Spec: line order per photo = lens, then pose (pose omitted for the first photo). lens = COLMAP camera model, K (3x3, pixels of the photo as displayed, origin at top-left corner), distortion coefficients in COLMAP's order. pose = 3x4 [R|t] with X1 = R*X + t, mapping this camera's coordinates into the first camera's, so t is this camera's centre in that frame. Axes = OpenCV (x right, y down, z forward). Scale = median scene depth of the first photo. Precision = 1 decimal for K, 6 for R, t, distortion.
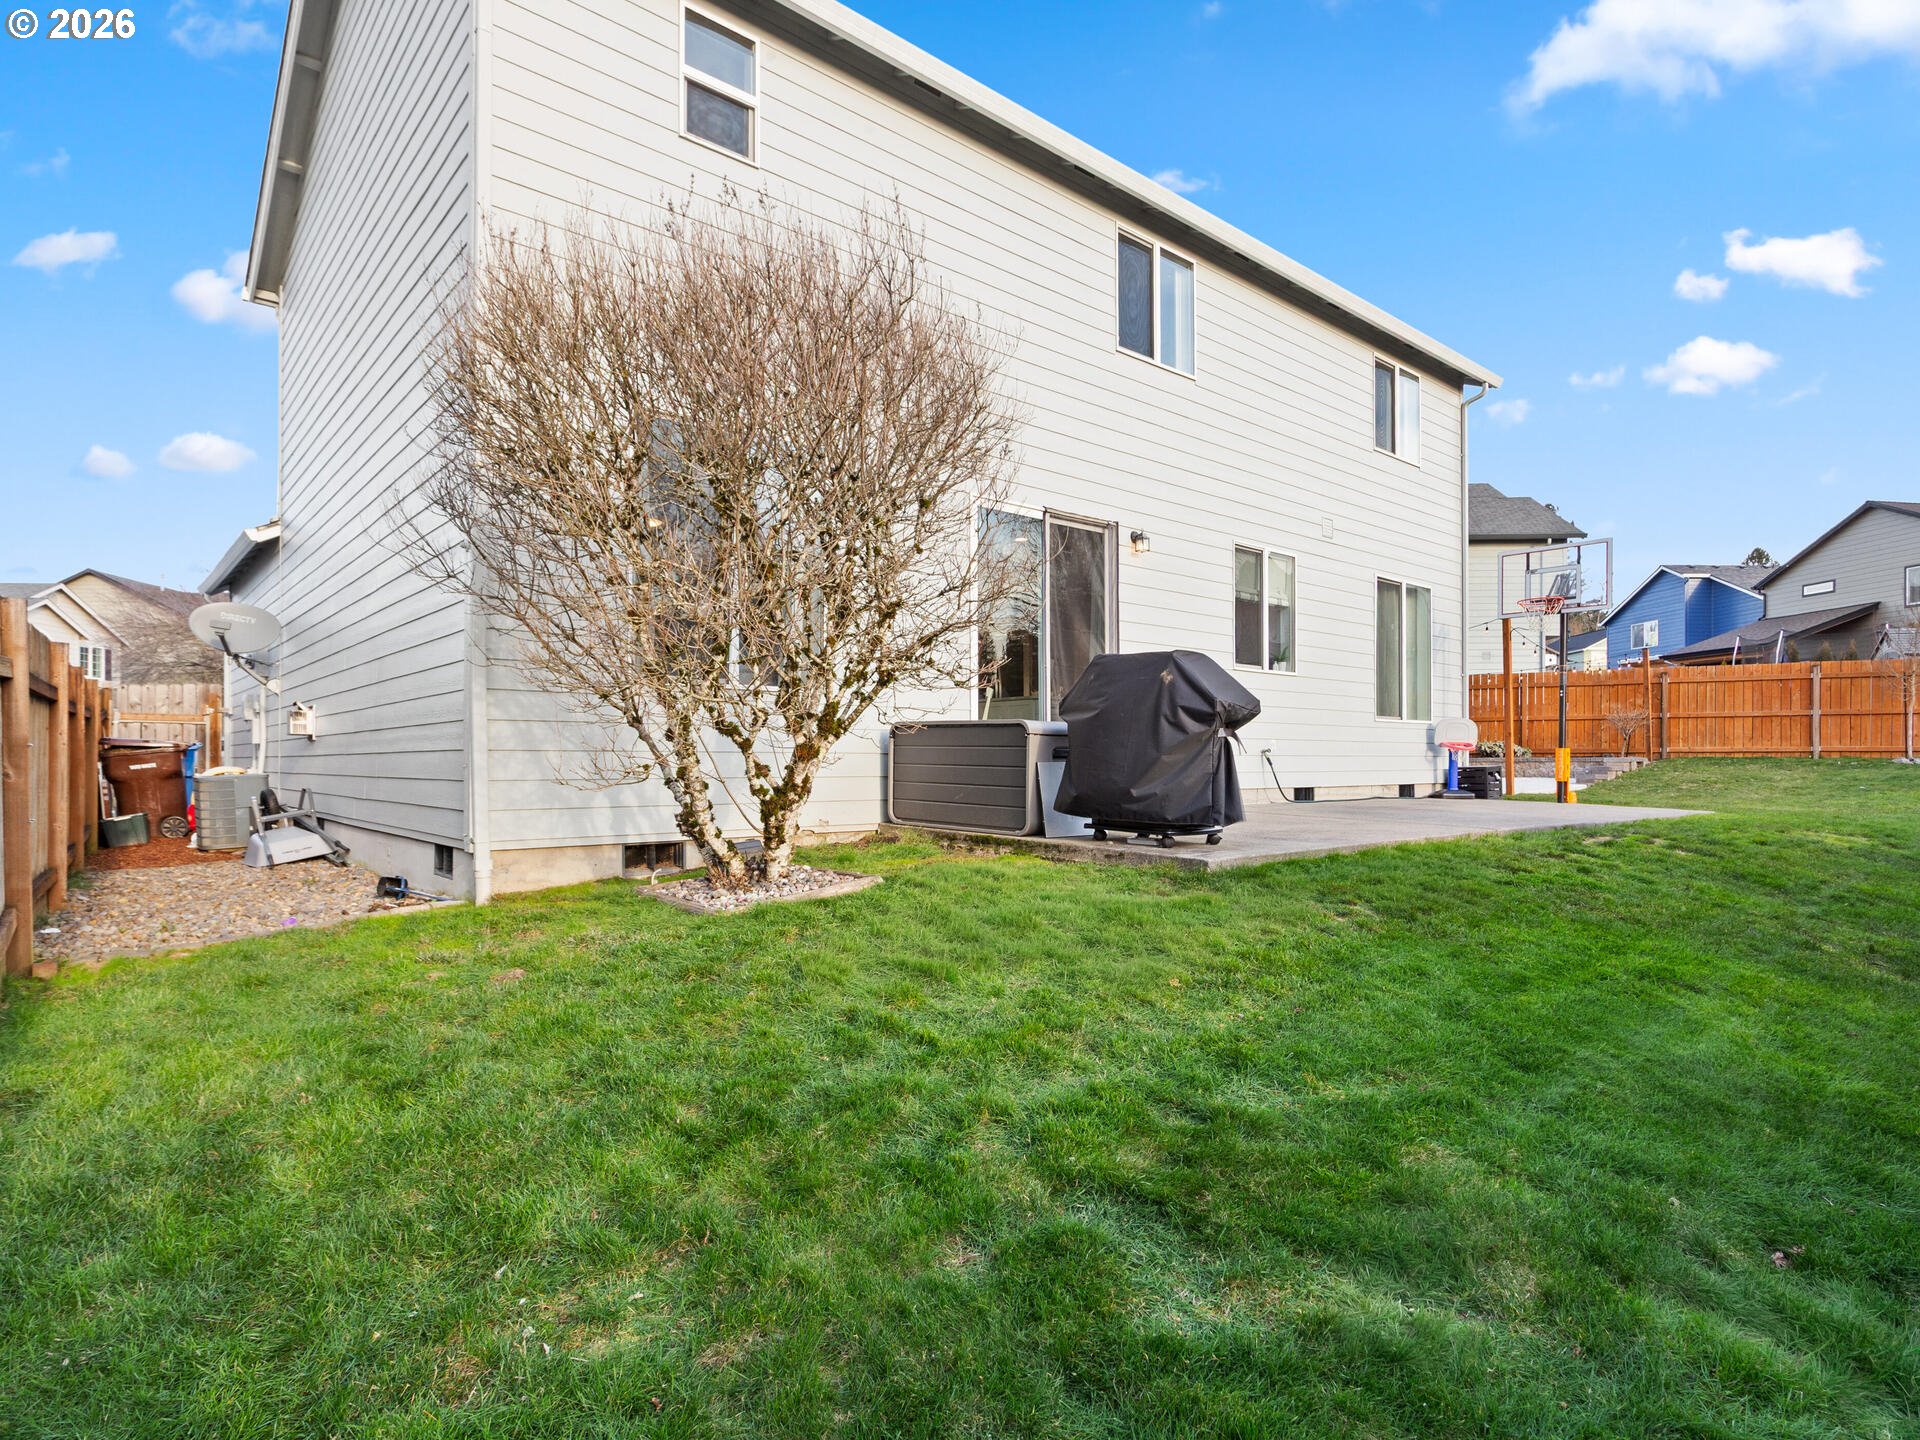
lens RADIAL K [[1040.1, 0, 960.4], [0, 1040.1, 753.6], [0, 0, 1]] dist [-0.007674, 0.005881]
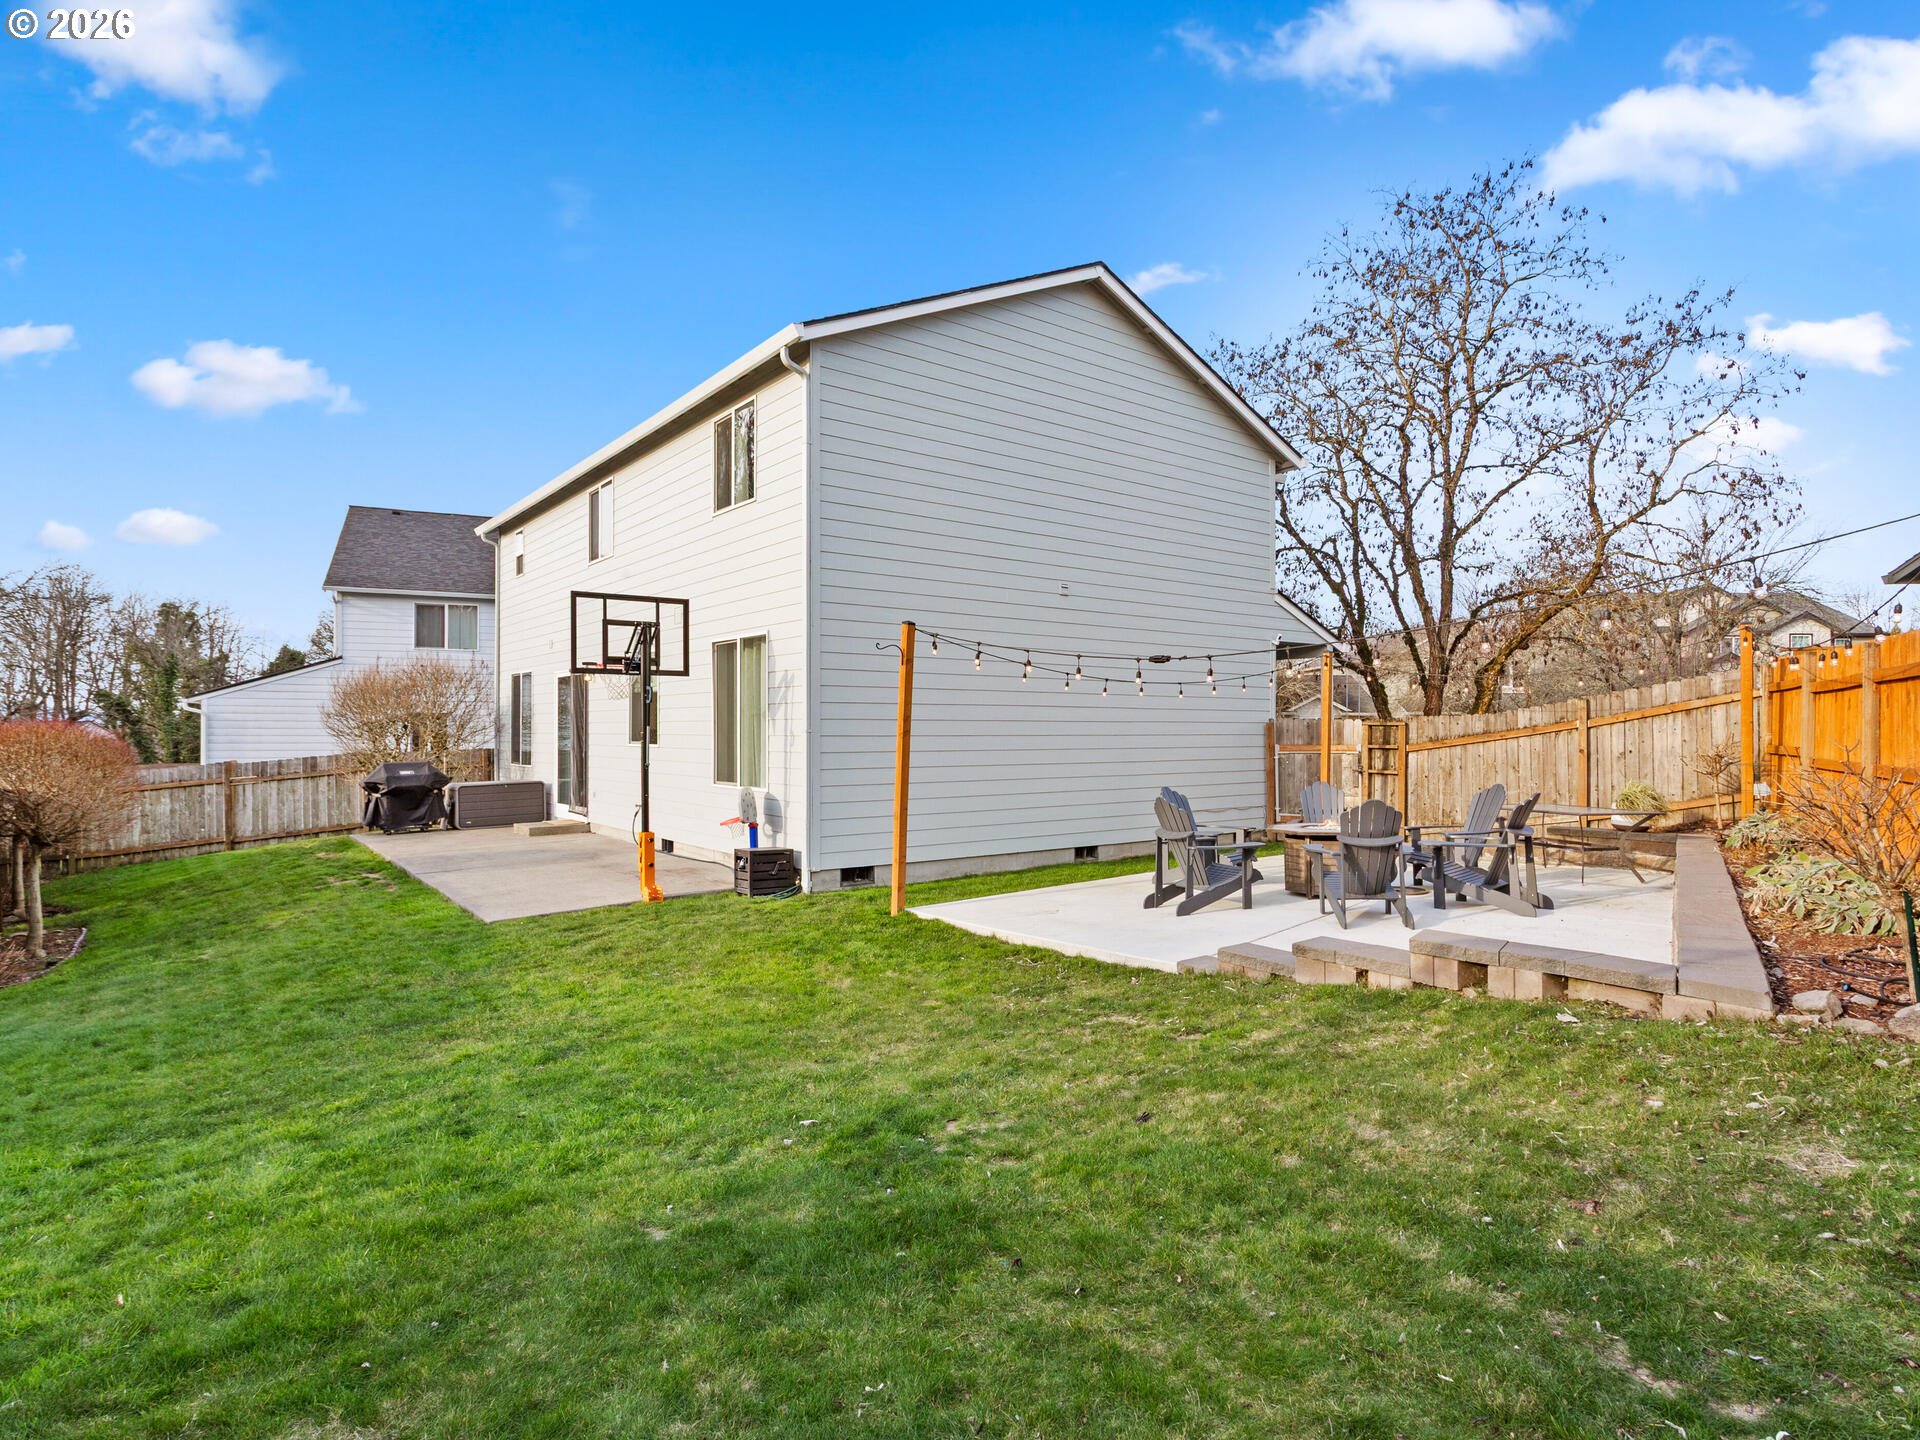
lens RADIAL K [[1040.1, 0, 945.5], [0, 1040.1, 729.5], [0, 0, 1]] dist [-0.007674, 0.005881]
pose [[-0.068075, 0.003304, -0.997675, 1.249114], [0.009350, 0.999953, 0.002673, -0.078506], [0.997636, -0.009146, -0.068103, 1.165617]]
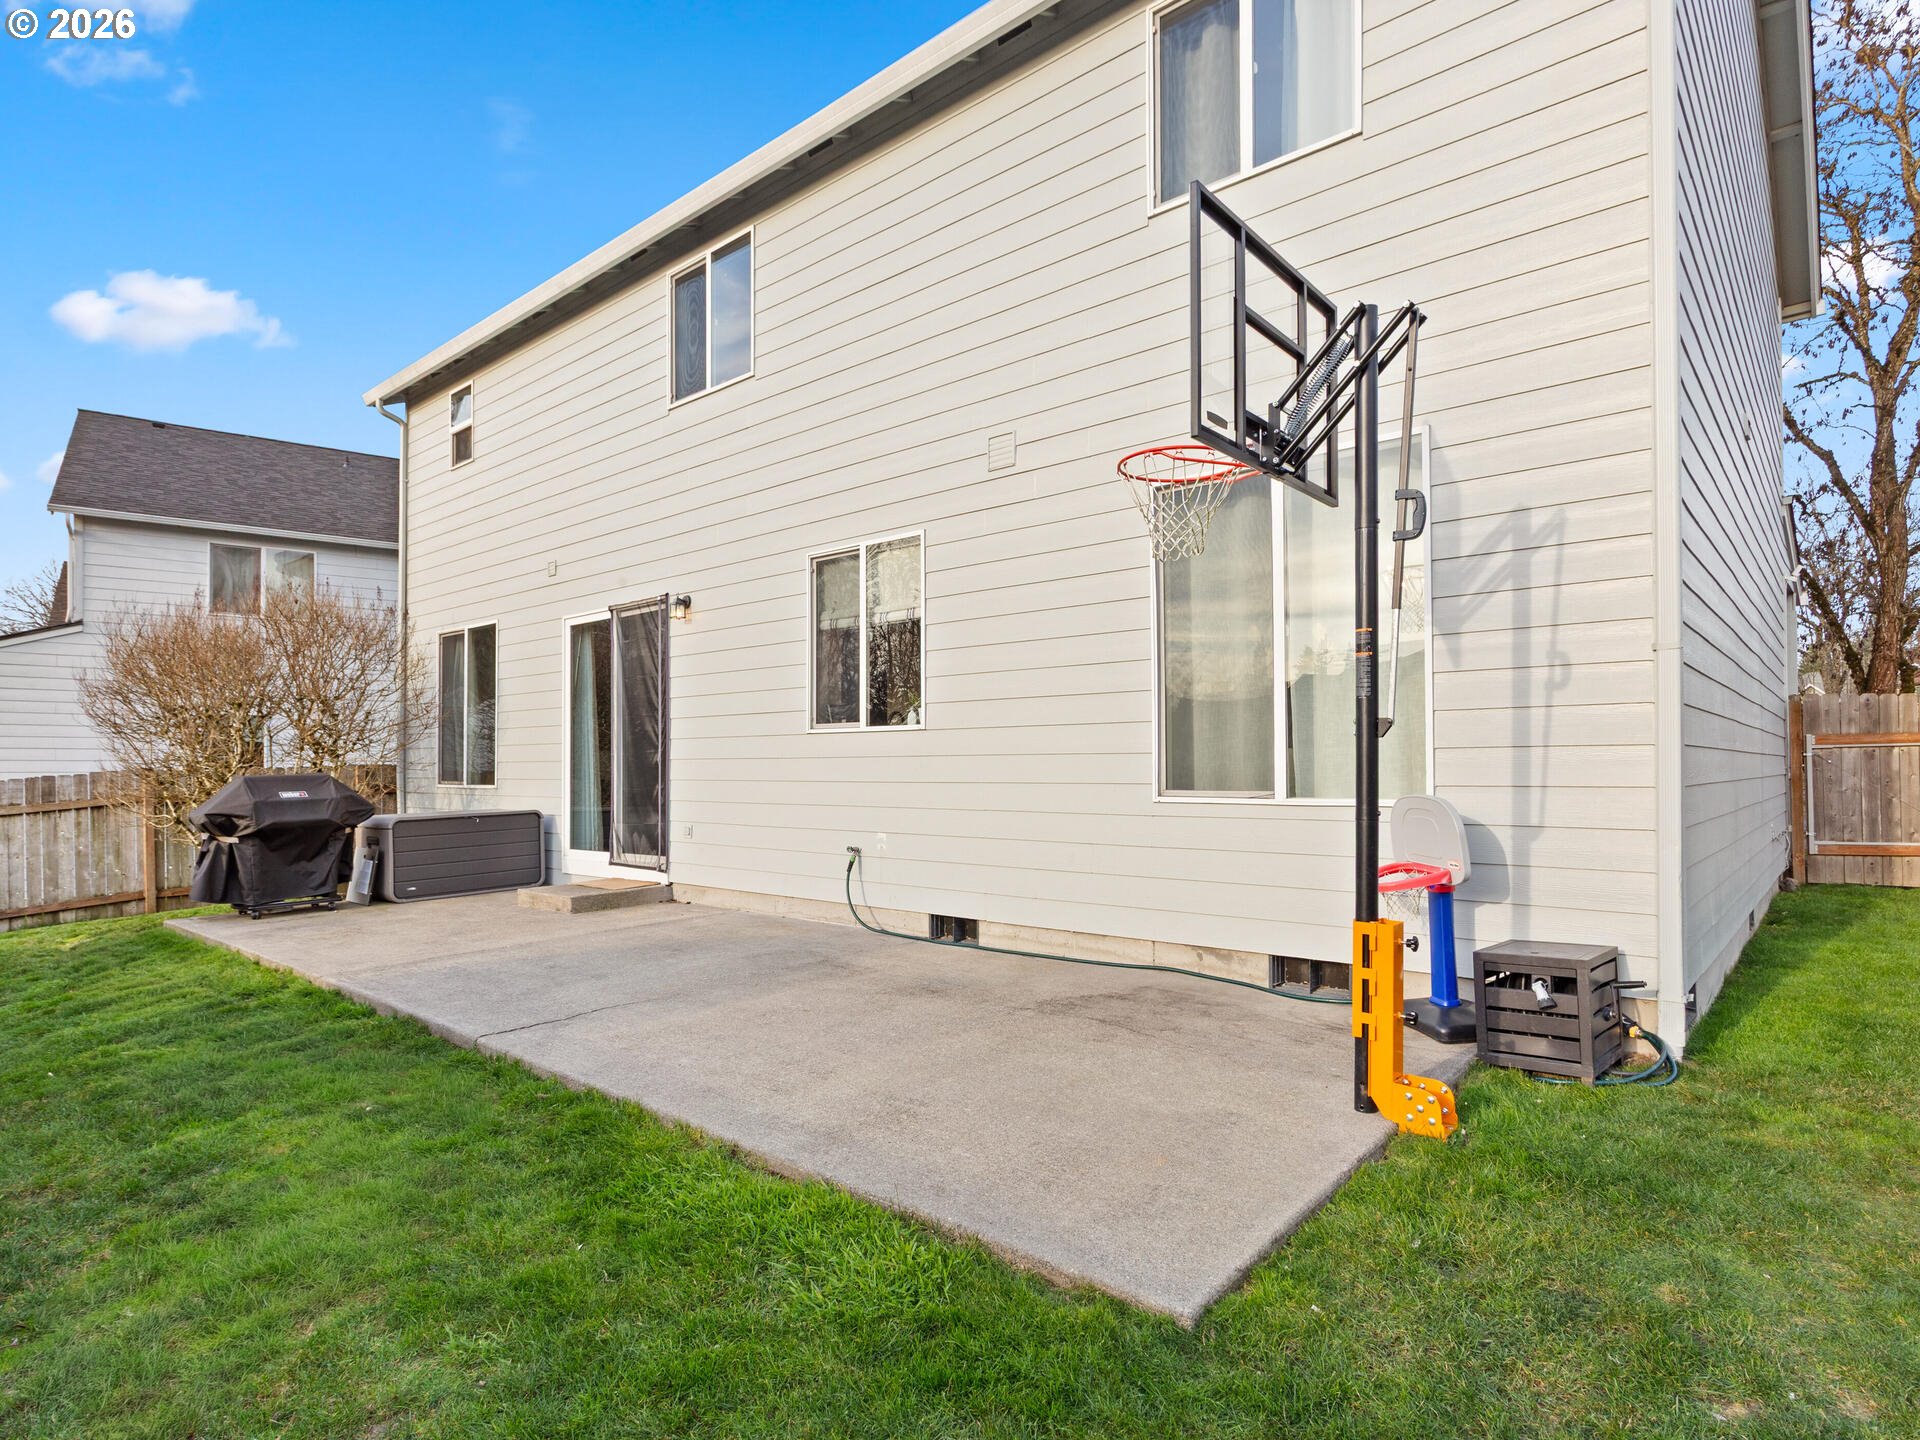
lens RADIAL K [[1040.1, 0, 936.9], [0, 1040.1, 752.9], [0, 0, 1]] dist [-0.007674, 0.005881]
pose [[0.139920, -0.013460, -0.990071, 0.759495], [0.012979, 0.999847, -0.011759, -0.044286], [0.990078, -0.011205, 0.140073, 0.756803]]
